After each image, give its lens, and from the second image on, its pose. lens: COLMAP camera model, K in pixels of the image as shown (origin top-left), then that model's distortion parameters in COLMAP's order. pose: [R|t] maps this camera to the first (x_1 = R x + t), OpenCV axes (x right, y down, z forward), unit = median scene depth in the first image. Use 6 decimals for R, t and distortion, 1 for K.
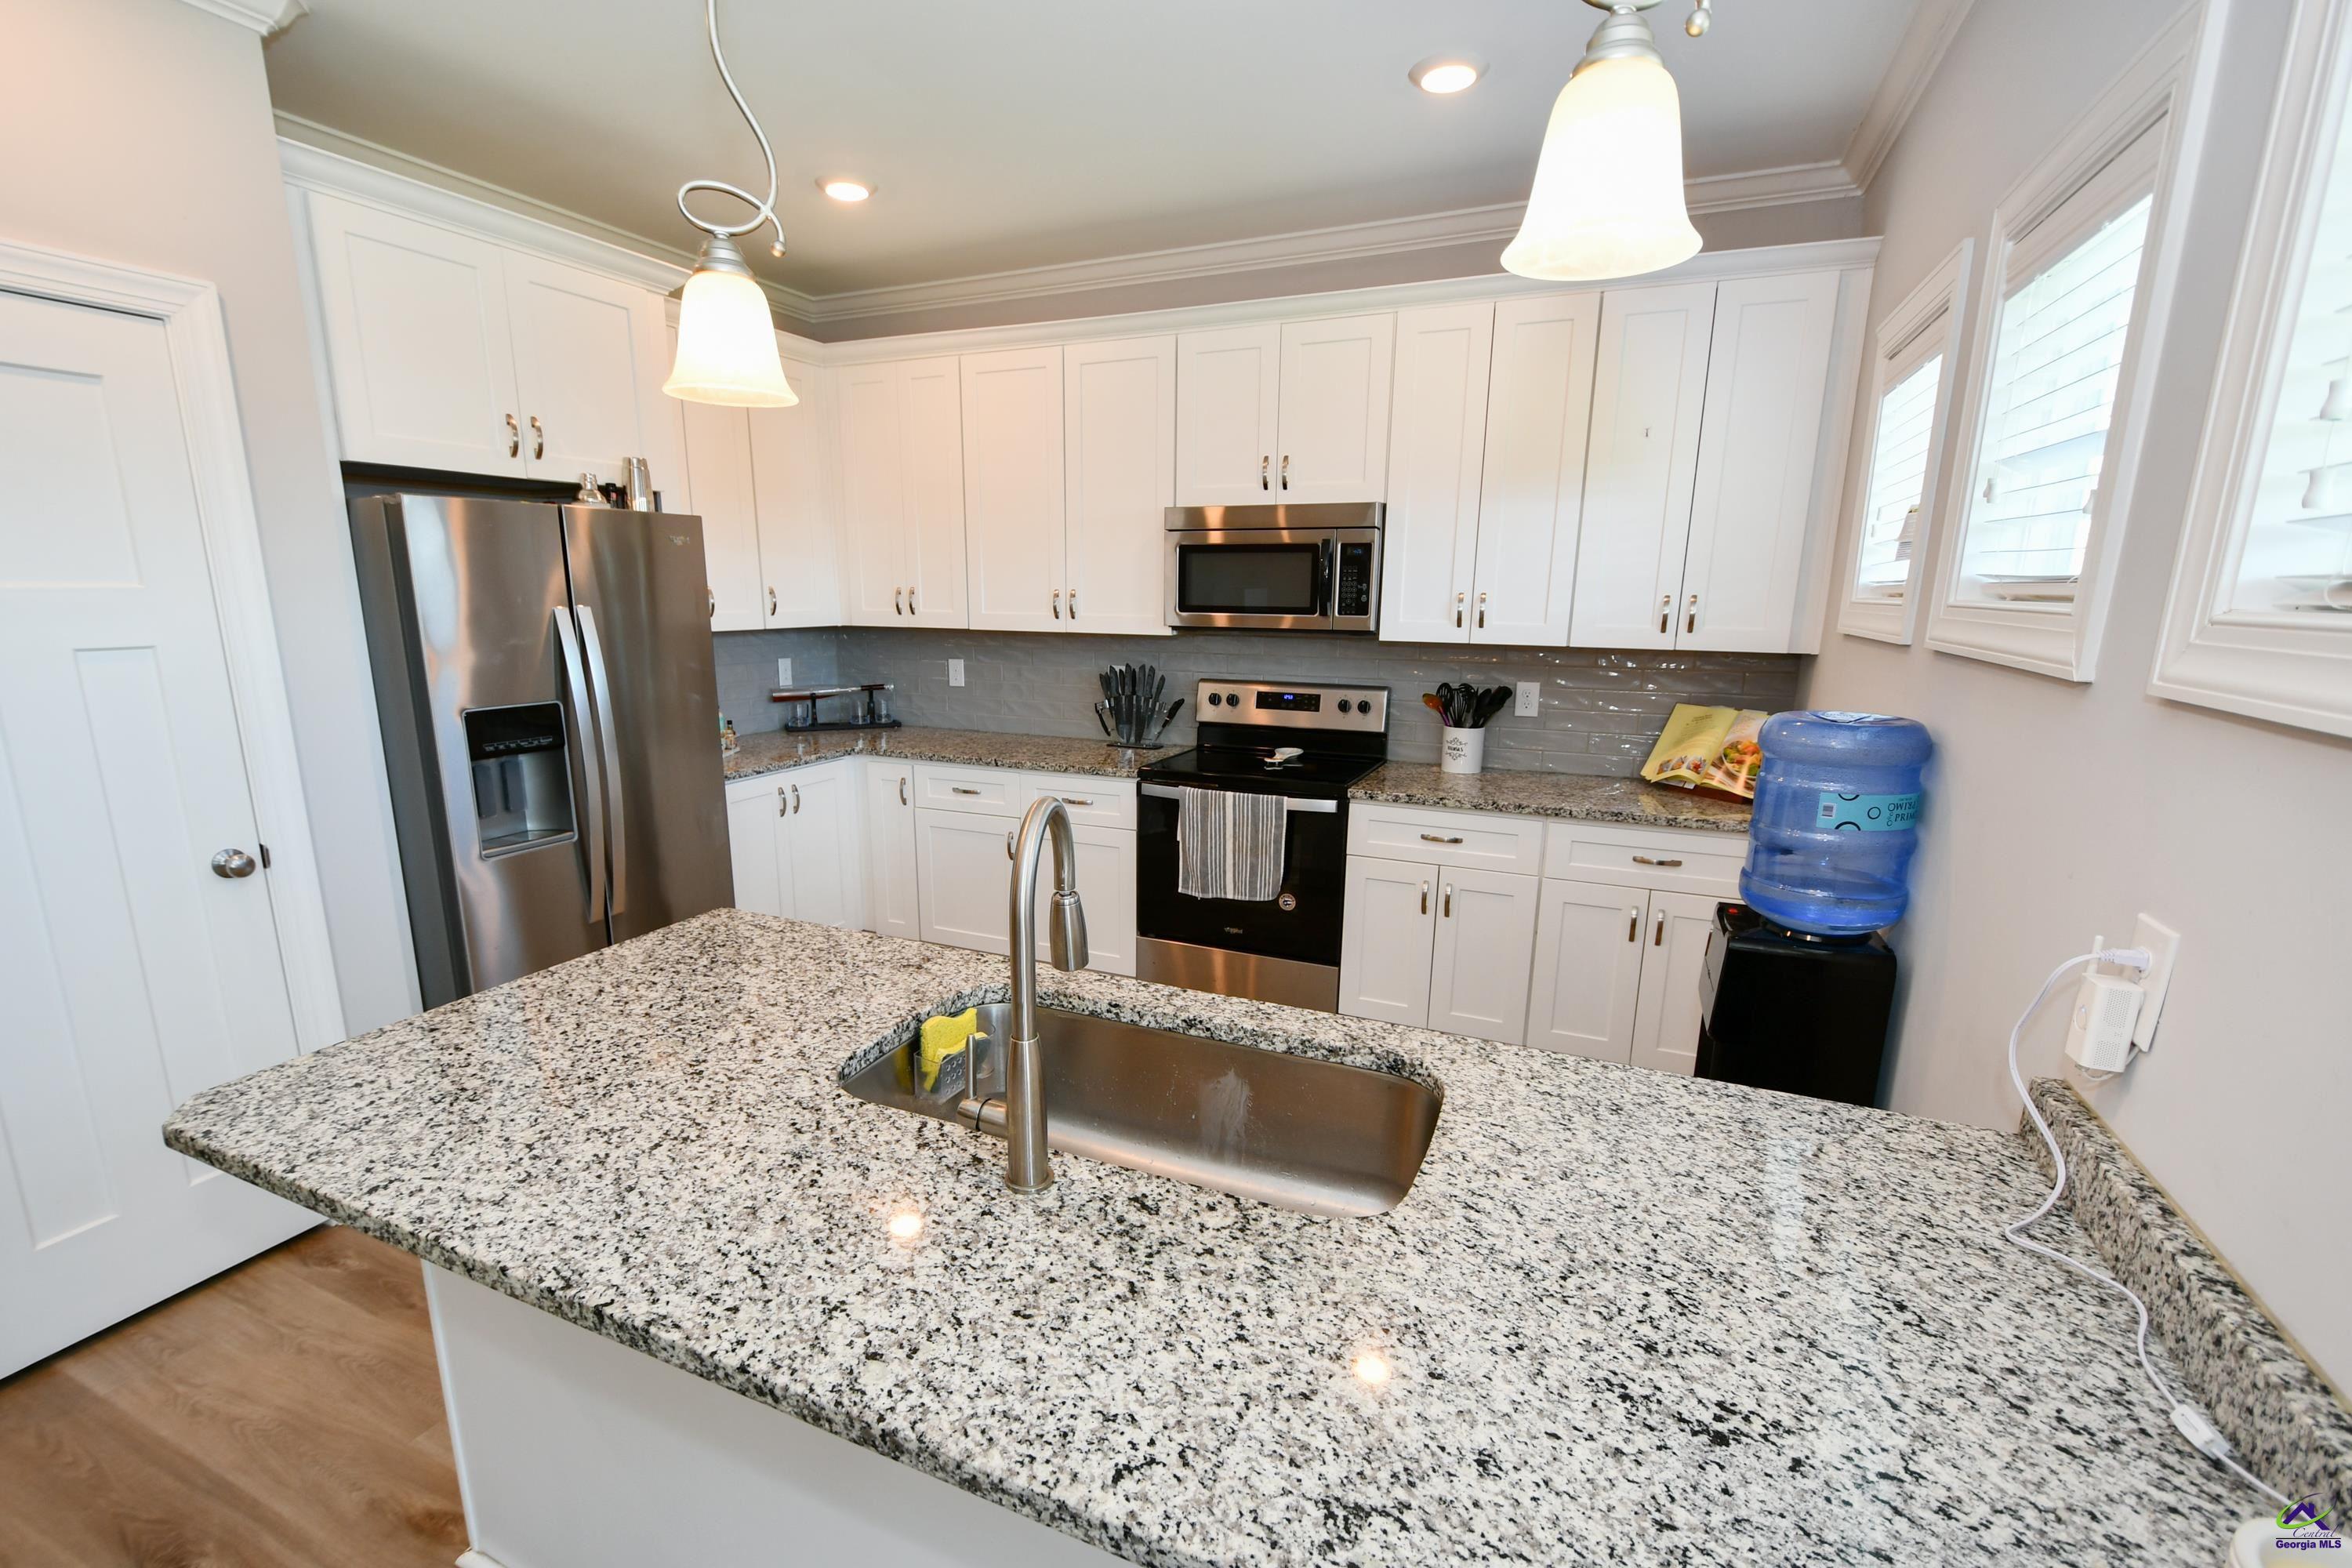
lens RADIAL K [[1033.6, 0, 1140.5], [0, 1033.6, 809.7], [0, 0, 1]] dist [0.003080, -0.004527]
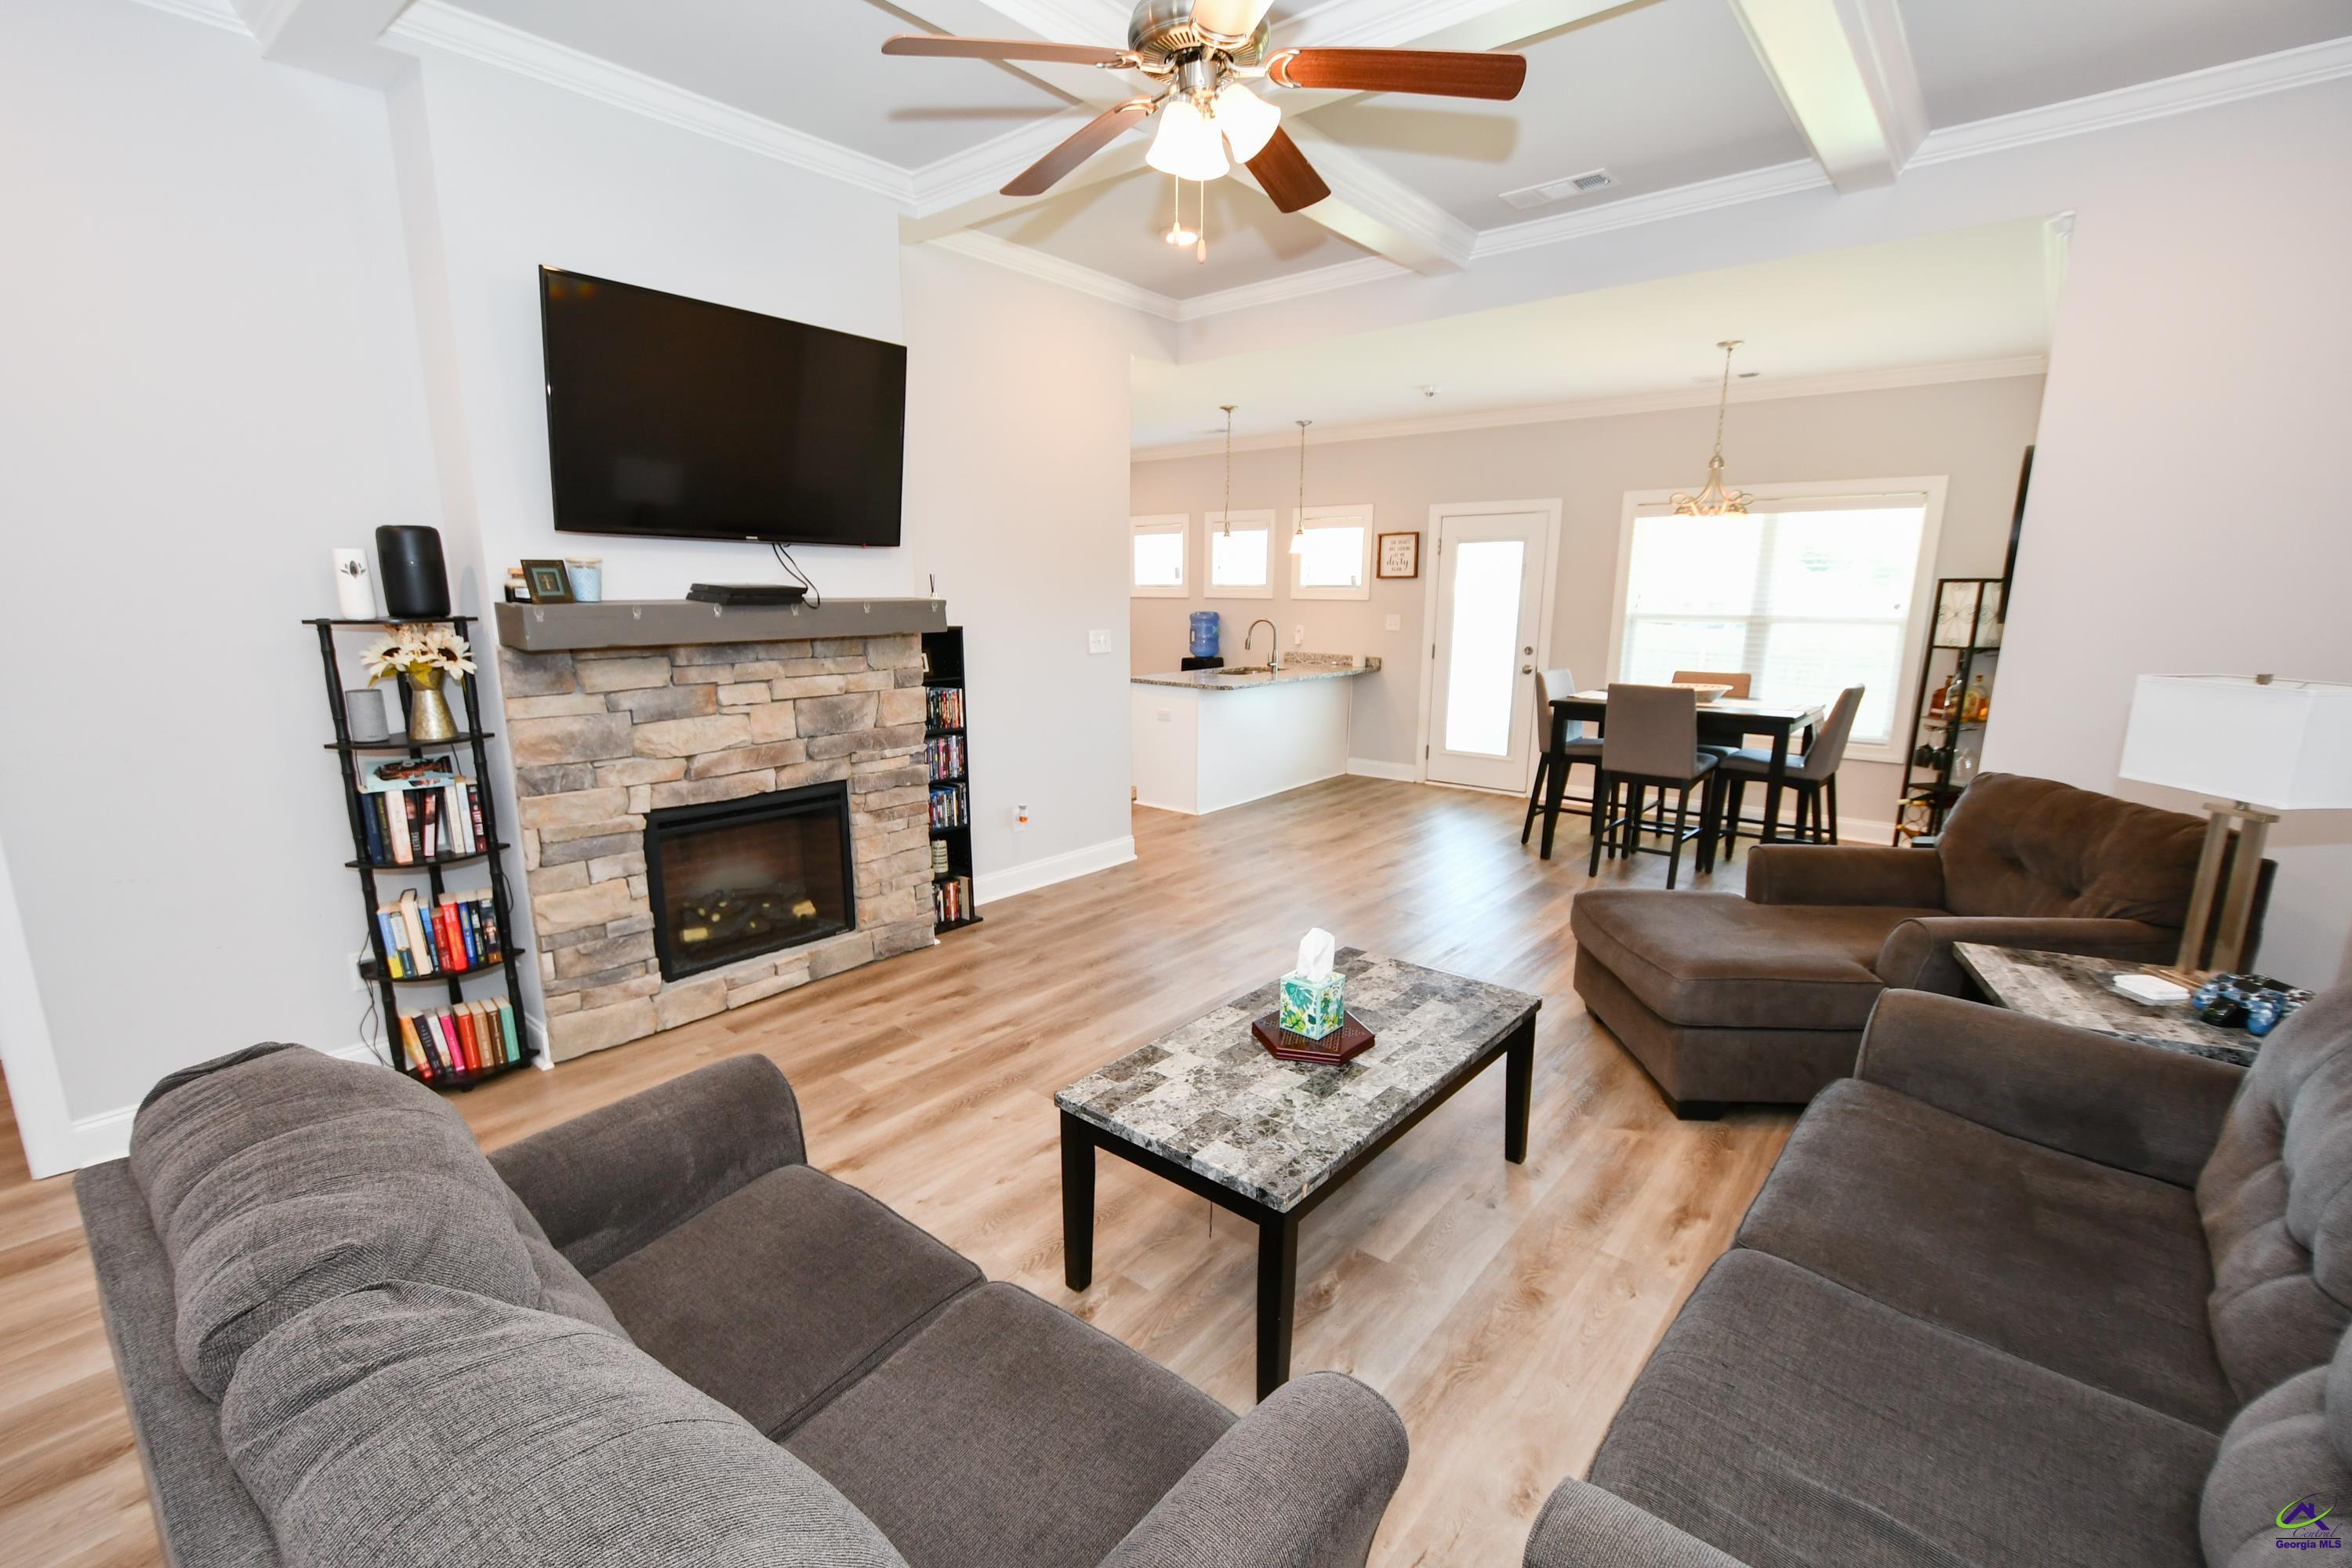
lens RADIAL K [[1033.6, 0, 1151.2], [0, 1033.6, 807.5], [0, 0, 1]] dist [0.003080, -0.004527]
pose [[0.279093, -0.214799, 0.935932, -2.802032], [0.205720, 0.965406, 0.160218, -0.021568], [-0.937969, 0.147824, 0.313627, -0.112780]]
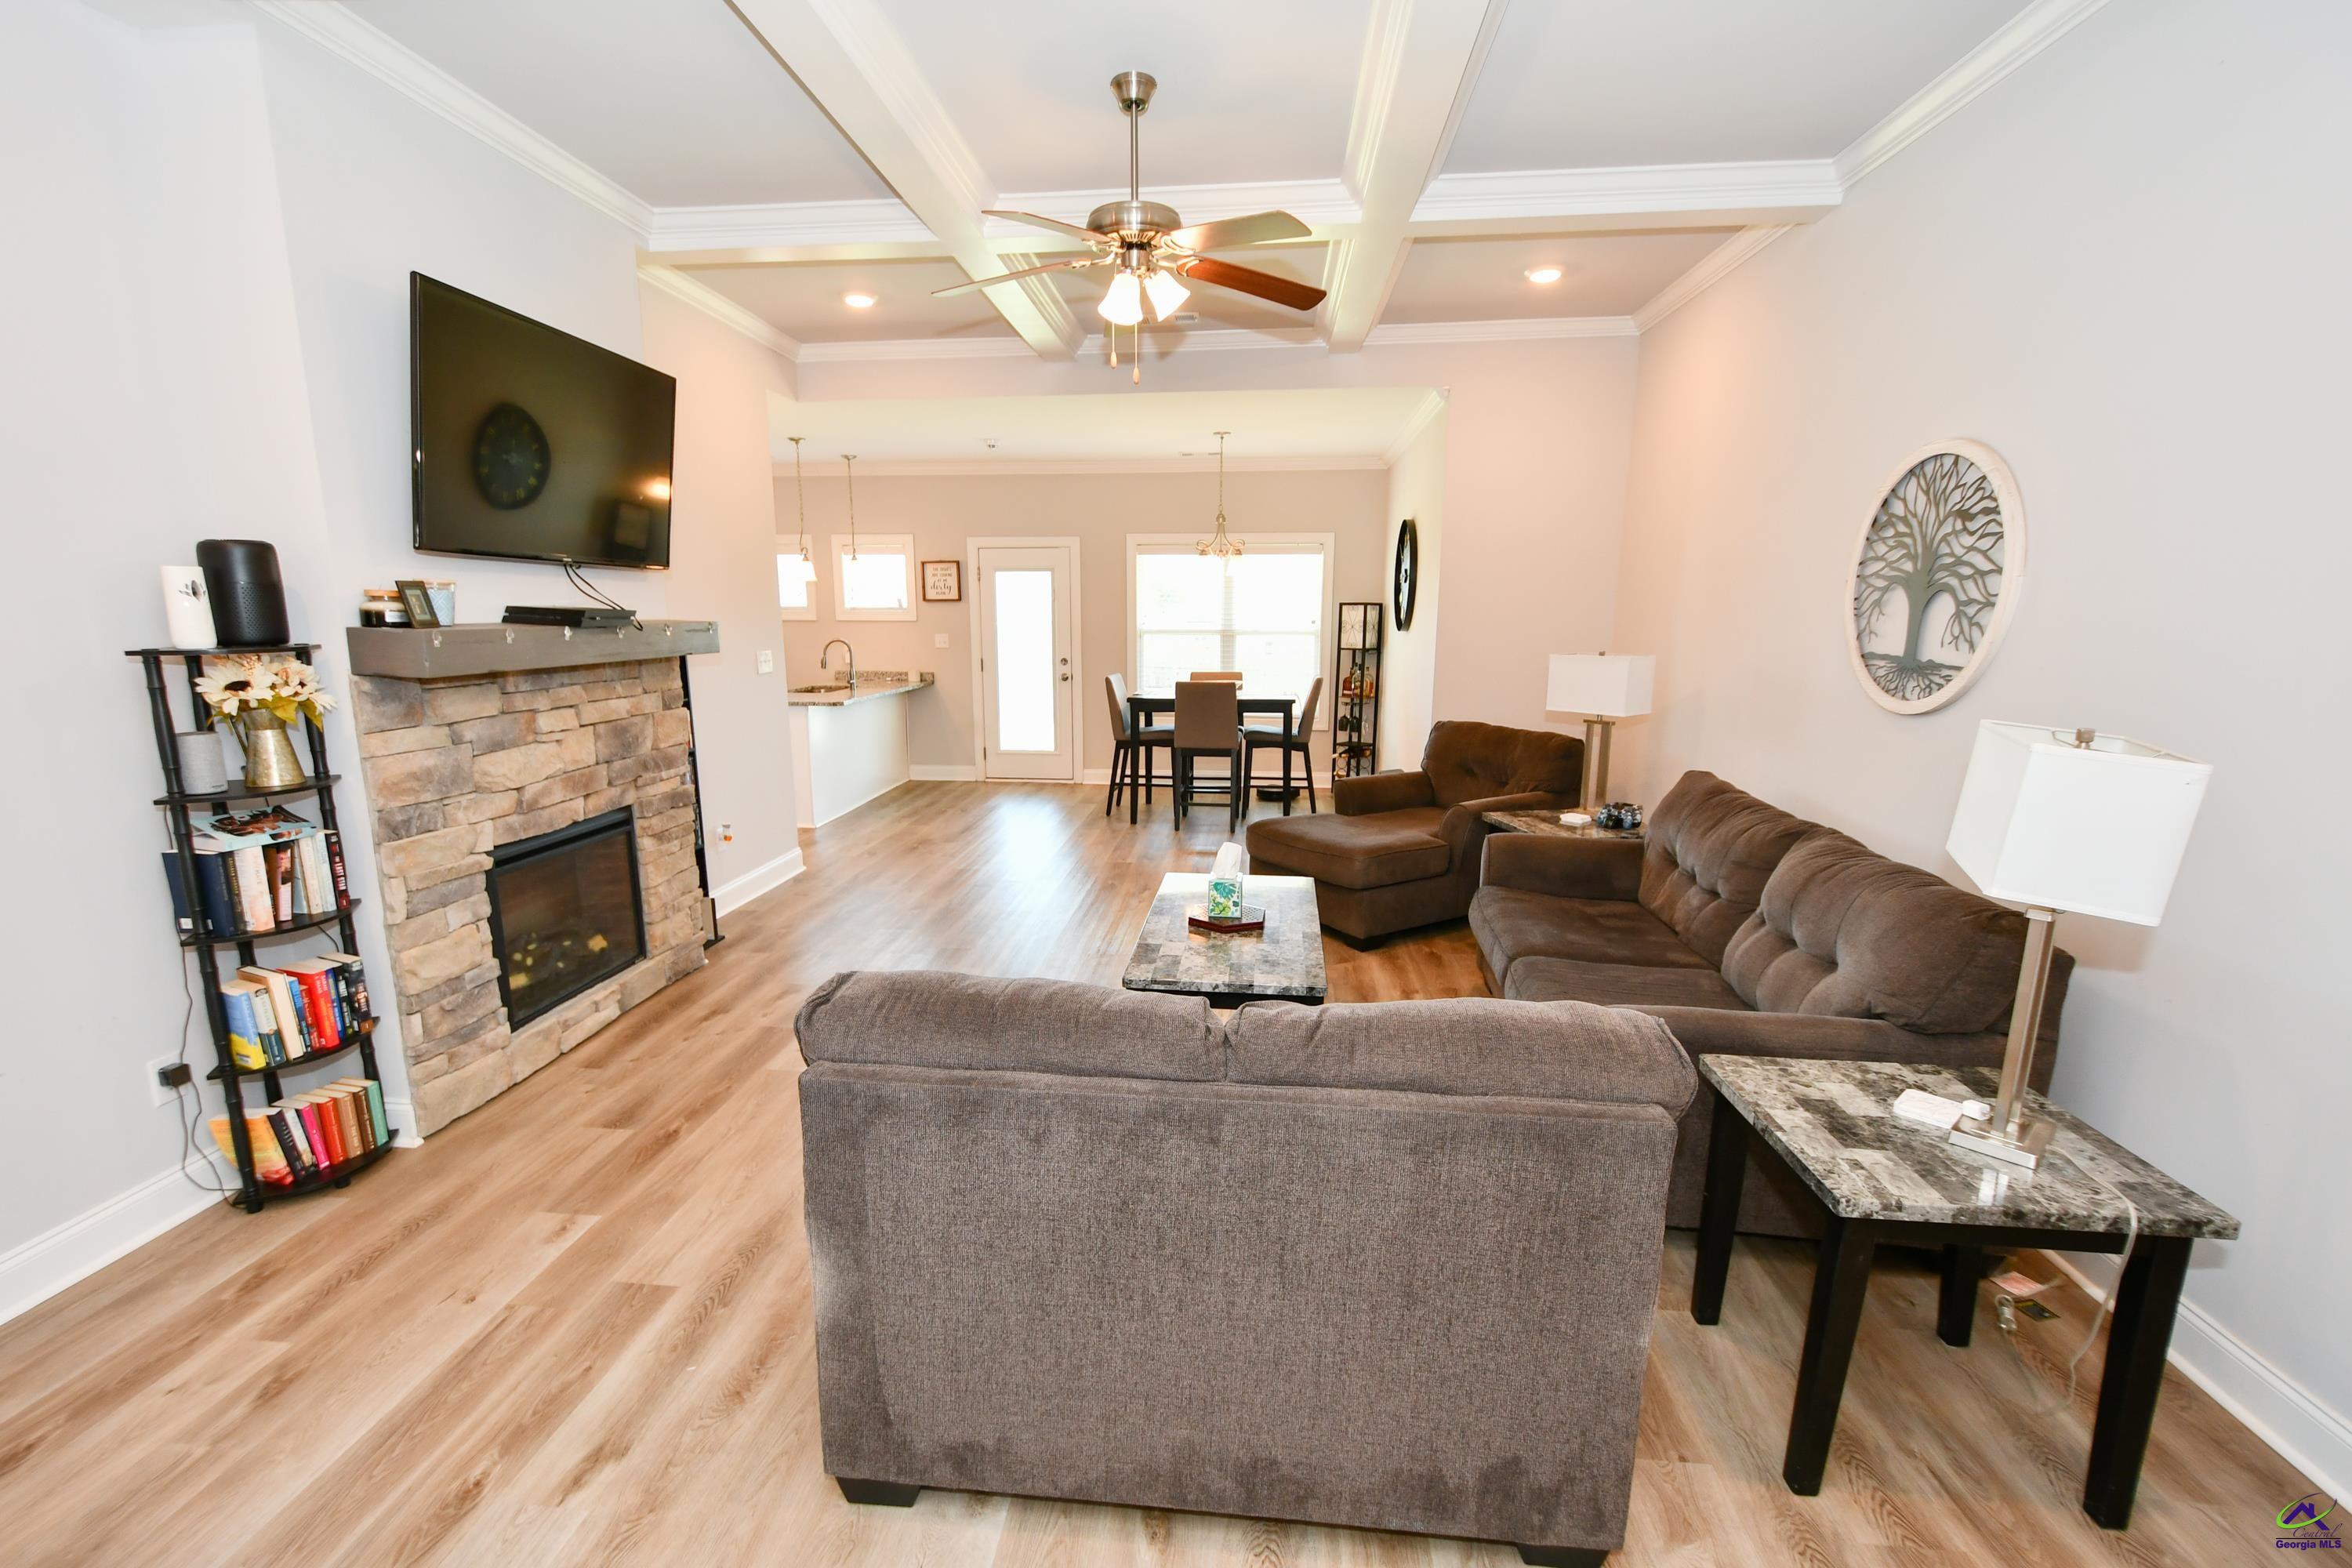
lens RADIAL K [[1033.6, 0, 1151.5], [0, 1033.6, 802.7], [0, 0, 1]] dist [0.003080, -0.004527]
pose [[-0.309673, -0.189572, 0.931754, -3.111073], [0.196473, 0.946019, 0.257773, -0.145663], [-0.930323, 0.262889, -0.255711, 0.439750]]
